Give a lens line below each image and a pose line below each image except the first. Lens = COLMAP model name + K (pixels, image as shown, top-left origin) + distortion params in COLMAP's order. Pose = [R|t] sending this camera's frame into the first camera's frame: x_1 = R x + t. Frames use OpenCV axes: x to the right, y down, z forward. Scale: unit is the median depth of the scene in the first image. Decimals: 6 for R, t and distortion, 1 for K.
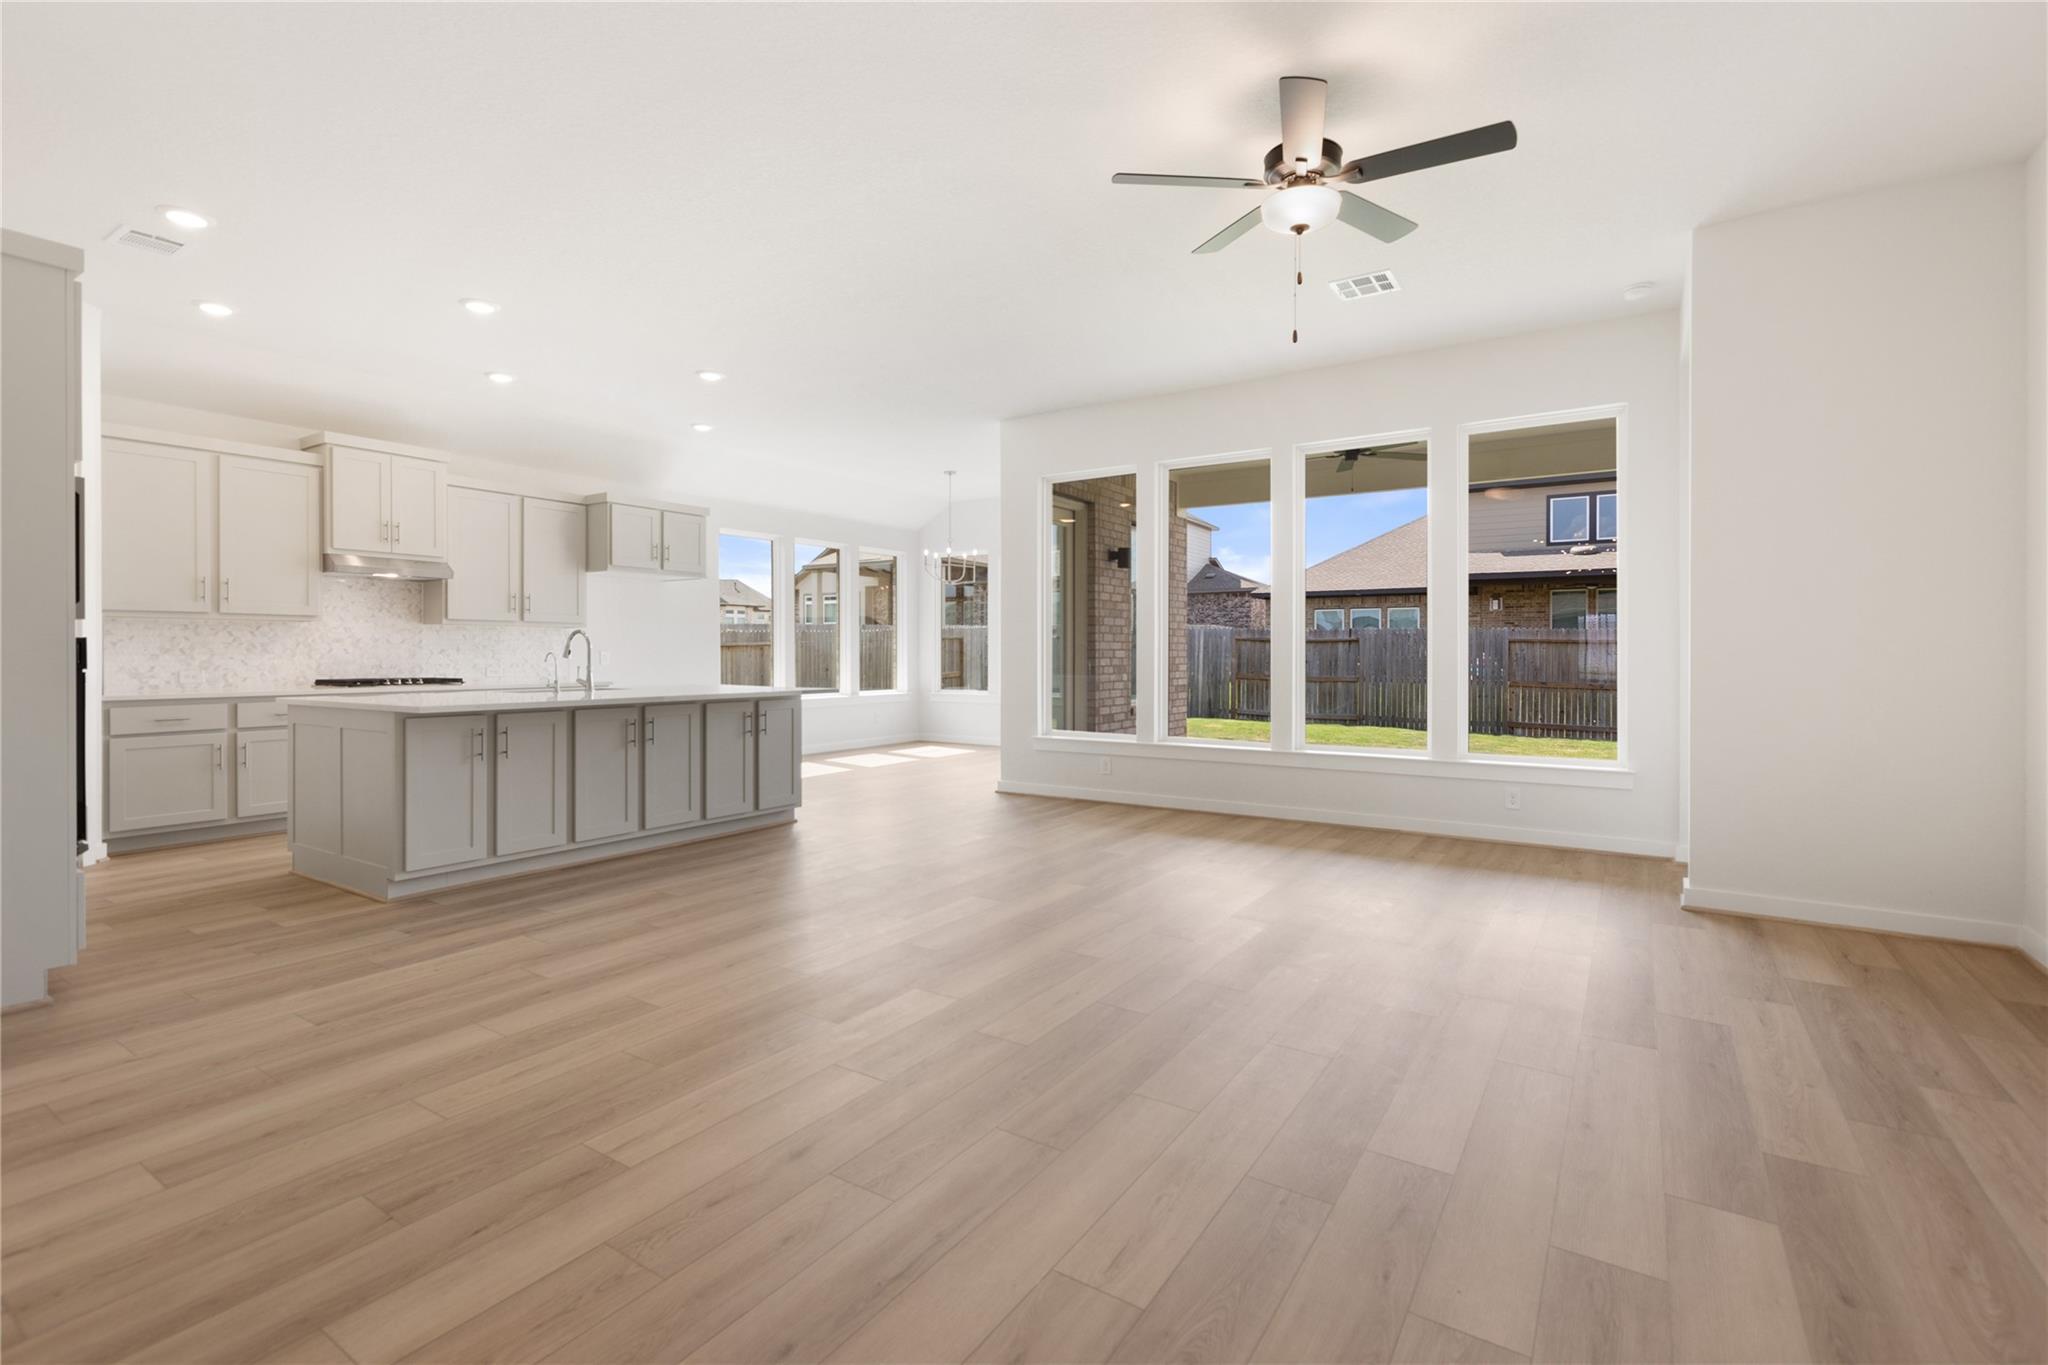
lens RADIAL K [[943.8, 0, 1014.0], [0, 943.8, 648.1], [0, 0, 1]] dist [0.002385, -0.002056]
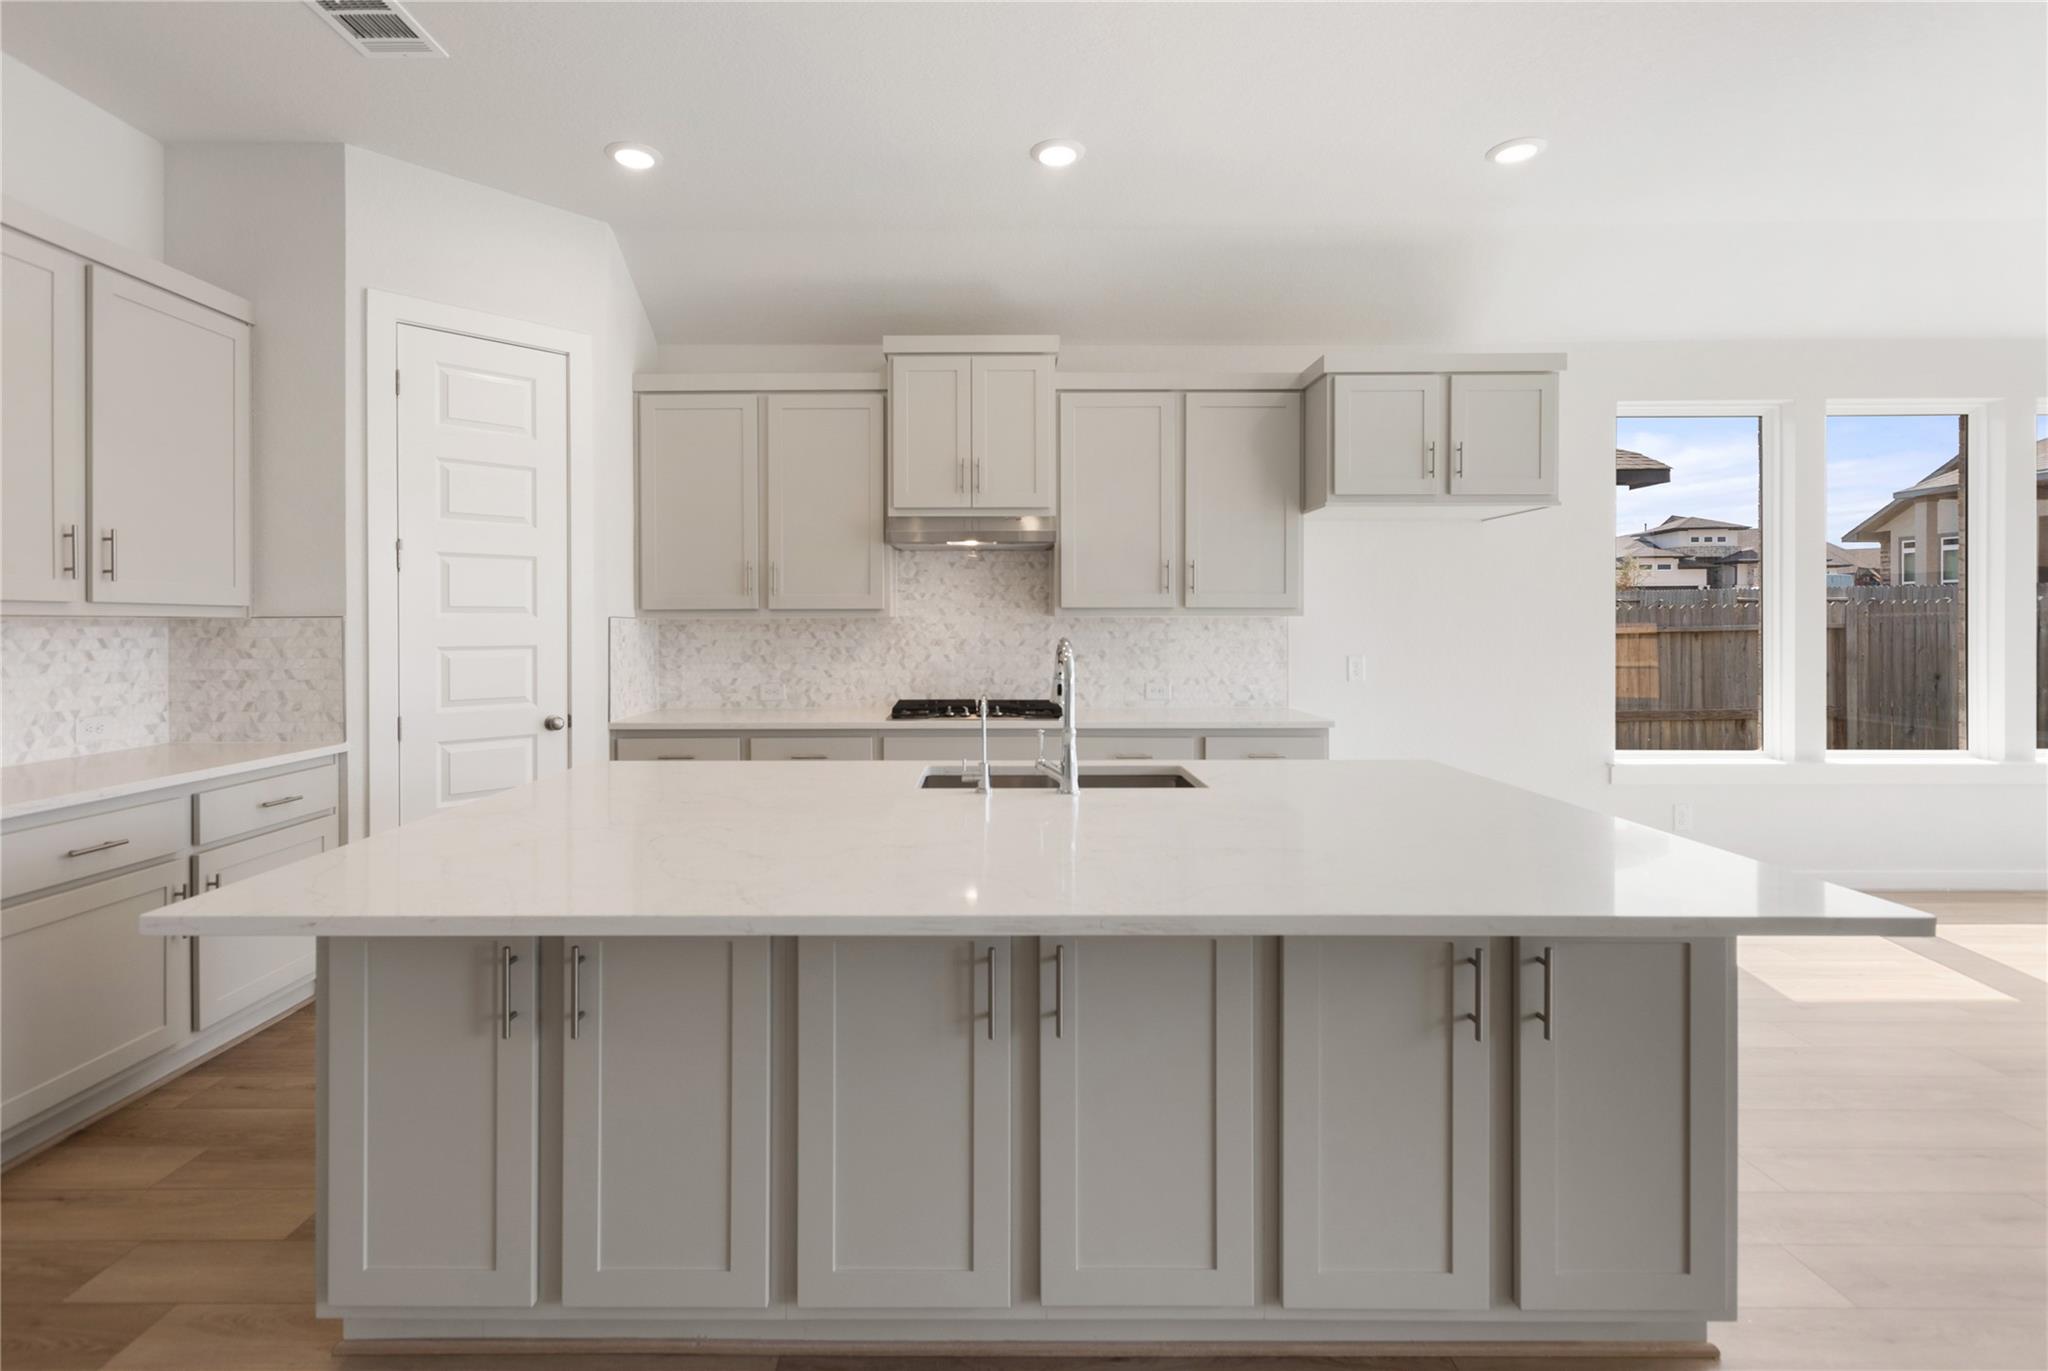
lens RADIAL K [[943.8, 0, 984.6], [0, 943.8, 626.1], [0, 0, 1]] dist [0.002385, -0.002056]
pose [[0.547078, 0.000547, -0.837082, -0.114265], [0.007269, 0.999959, 0.005405, -0.023488], [0.837050, -0.009042, 0.547051, 0.644790]]
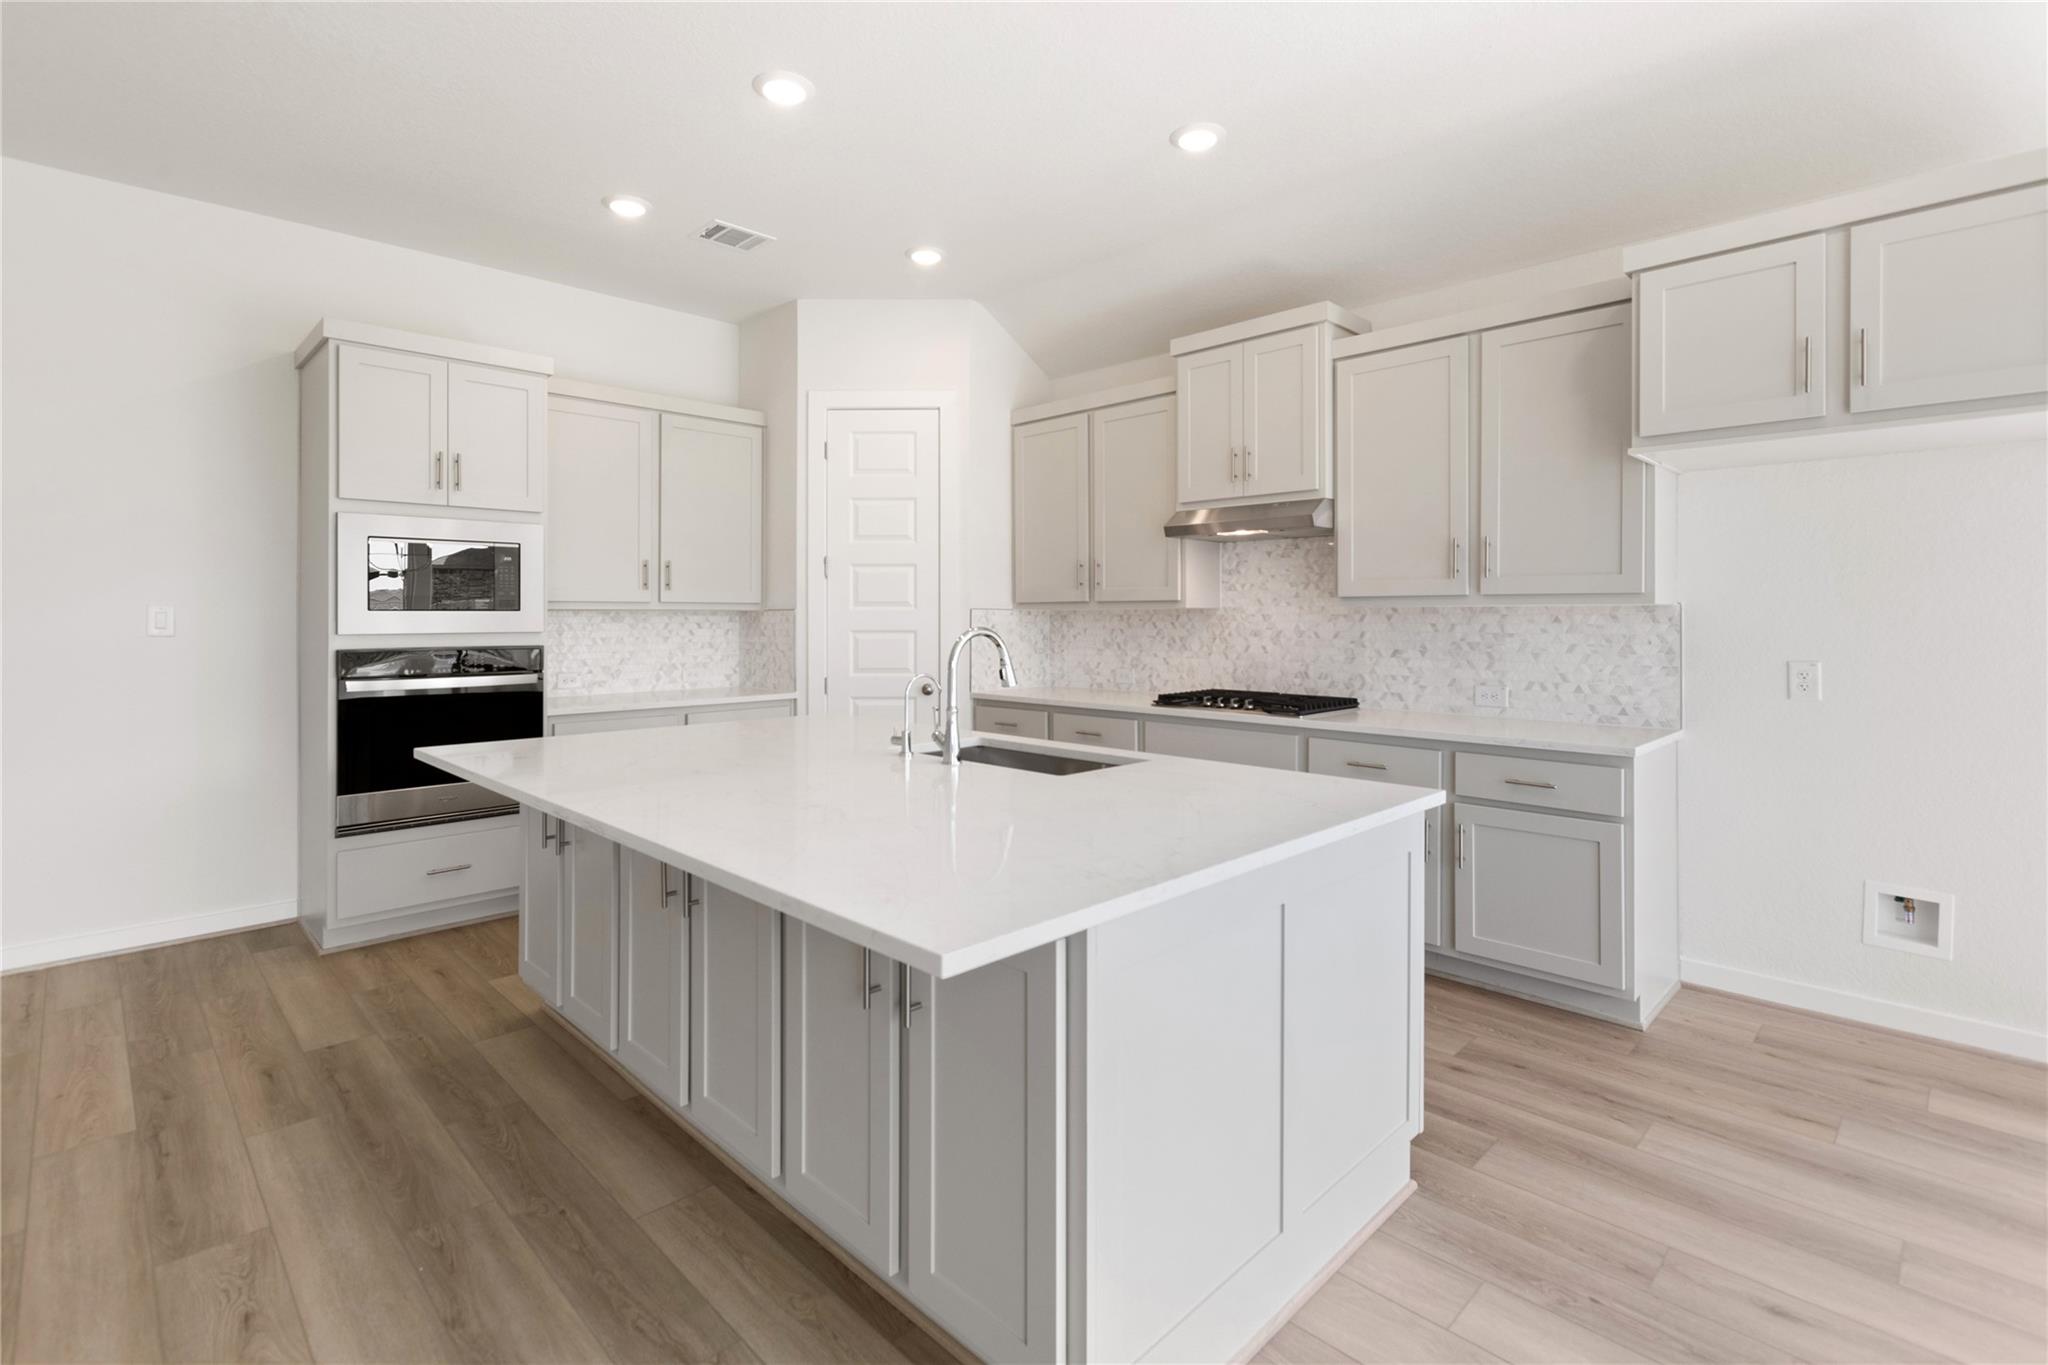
lens RADIAL K [[943.8, 0, 1022.5], [0, 943.8, 615.4], [0, 0, 1]] dist [0.002385, -0.002056]
pose [[-0.203000, -0.000285, -0.979179, -0.009163], [0.006954, 0.999974, -0.001732, -0.021015], [0.979154, -0.007161, -0.202993, 0.966924]]
